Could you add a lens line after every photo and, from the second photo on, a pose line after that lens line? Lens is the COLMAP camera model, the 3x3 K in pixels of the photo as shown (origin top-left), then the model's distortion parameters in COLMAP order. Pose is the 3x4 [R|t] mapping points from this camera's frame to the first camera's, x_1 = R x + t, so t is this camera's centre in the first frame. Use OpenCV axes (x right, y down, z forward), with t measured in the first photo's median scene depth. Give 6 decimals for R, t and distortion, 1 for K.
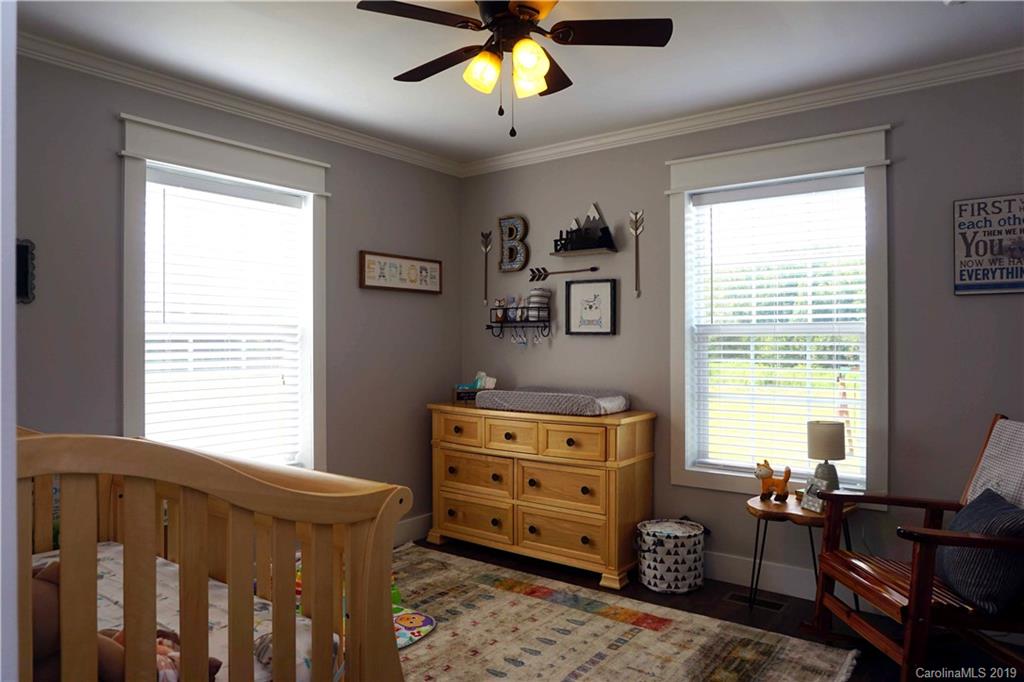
lens RADIAL K [[679.2, 0, 512.0], [0, 679.2, 341.0], [0, 0, 1]] dist [-0.056894, 0.040547]
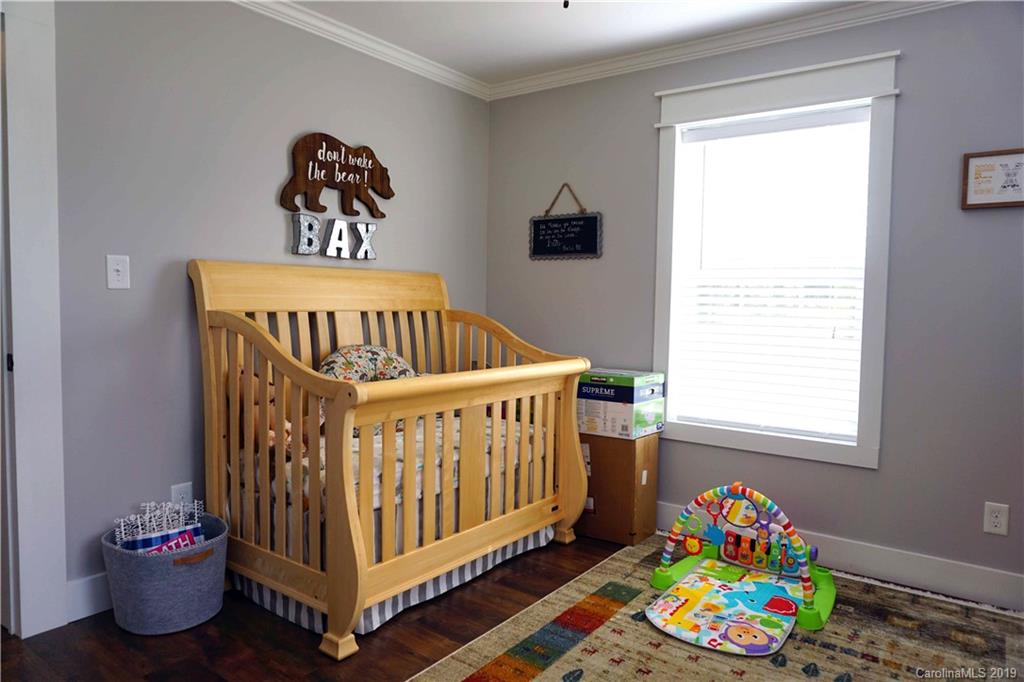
lens RADIAL K [[679.2, 0, 512.0], [0, 679.2, 341.0], [0, 0, 1]] dist [-0.056894, 0.040547]
pose [[0.008476, 0.058165, -0.998271, 0.580988], [-0.018400, 0.998147, 0.058001, 0.030999], [0.999795, 0.017876, 0.009531, 0.682685]]
